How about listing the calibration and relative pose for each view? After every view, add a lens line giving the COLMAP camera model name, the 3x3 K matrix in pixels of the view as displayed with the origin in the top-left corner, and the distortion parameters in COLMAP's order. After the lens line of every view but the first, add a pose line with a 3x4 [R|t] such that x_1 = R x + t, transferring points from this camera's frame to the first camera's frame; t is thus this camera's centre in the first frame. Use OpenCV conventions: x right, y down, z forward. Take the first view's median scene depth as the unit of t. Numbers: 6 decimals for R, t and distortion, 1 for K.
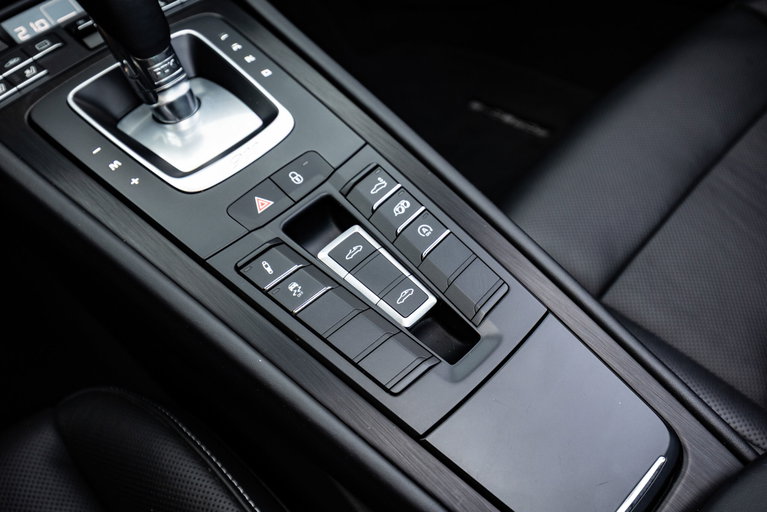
lens RADIAL K [[722.1, 0, 383.5], [0, 722.1, 256.0], [0, 0, 1]] dist [0.013568, 0.009417]
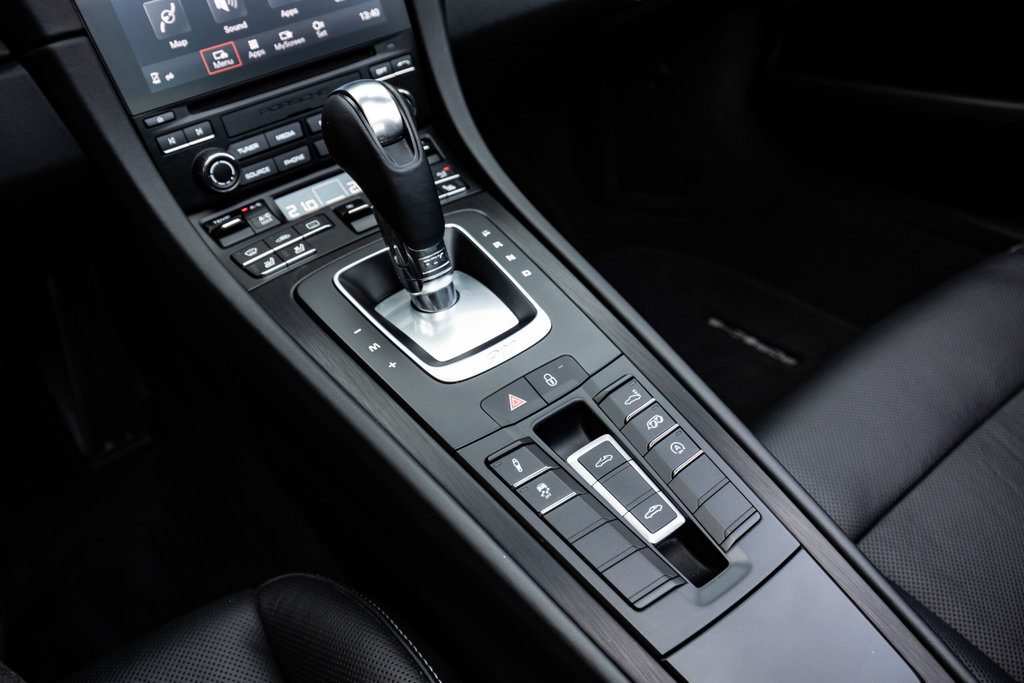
lens RADIAL K [[857.4, 0, 512.0], [0, 857.4, 341.5], [0, 0, 1]] dist [0.011529, 0.001976]
pose [[0.990010, 0.111719, -0.086024, -0.077061], [-0.123942, 0.980399, -0.153152, 0.027970], [0.067227, 0.162284, 0.984451, -0.180710]]
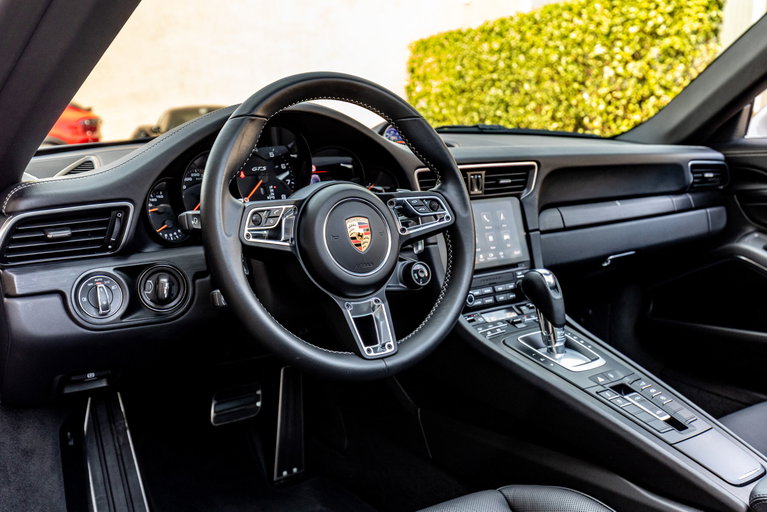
lens RADIAL K [[741.5, 0, 383.5], [0, 741.5, 256.0], [0, 0, 1]] dist [0.014281, -0.002596]
pose [[0.976200, 0.167969, -0.137182, -0.645382], [-0.216090, 0.806969, -0.549642, 1.241371], [0.018379, 0.566205, 0.824060, -1.557313]]
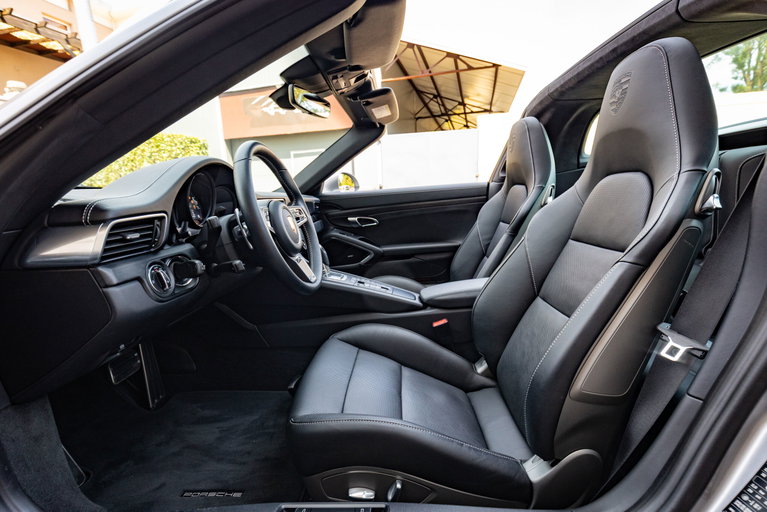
lens RADIAL K [[338.4, 0, 383.5], [0, 338.4, 256.0], [0, 0, 1]] dist [-0.000623, 0.000100]
pose [[0.718531, 0.006148, 0.695468, -2.120459], [0.439228, 0.771308, -0.460612, 1.337200], [-0.539252, 0.636433, 0.551508, -1.063358]]
